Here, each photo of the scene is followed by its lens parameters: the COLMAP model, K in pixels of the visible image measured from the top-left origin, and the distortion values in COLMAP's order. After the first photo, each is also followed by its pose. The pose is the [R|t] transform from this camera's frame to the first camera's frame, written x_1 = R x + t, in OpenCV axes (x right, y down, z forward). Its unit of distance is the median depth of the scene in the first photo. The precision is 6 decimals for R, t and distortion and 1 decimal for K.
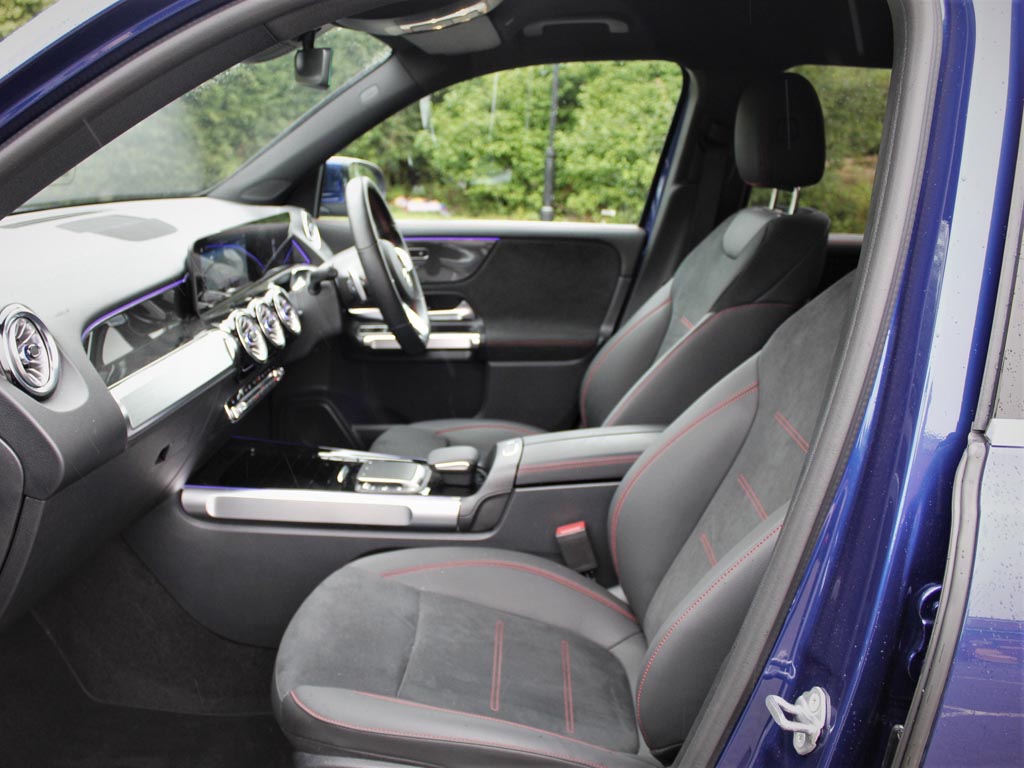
lens RADIAL K [[952.6, 0, 442.3], [0, 952.6, 382.1], [0, 0, 1]] dist [-0.141177, 0.094474]
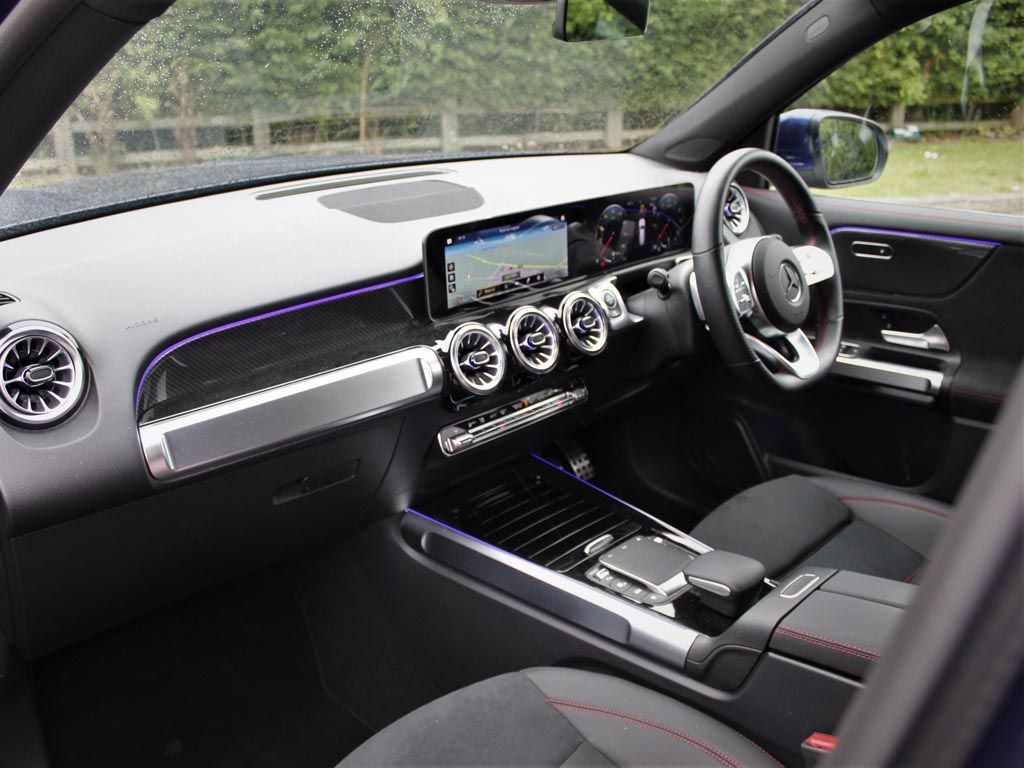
lens RADIAL K [[952.6, 0, 442.3], [0, 952.6, 382.1], [0, 0, 1]] dist [-0.141177, 0.094474]
pose [[0.747288, 0.203292, -0.632639, 0.190727], [-0.139637, 0.978837, 0.149598, -0.095147], [0.649663, -0.023453, 0.759861, 0.242014]]
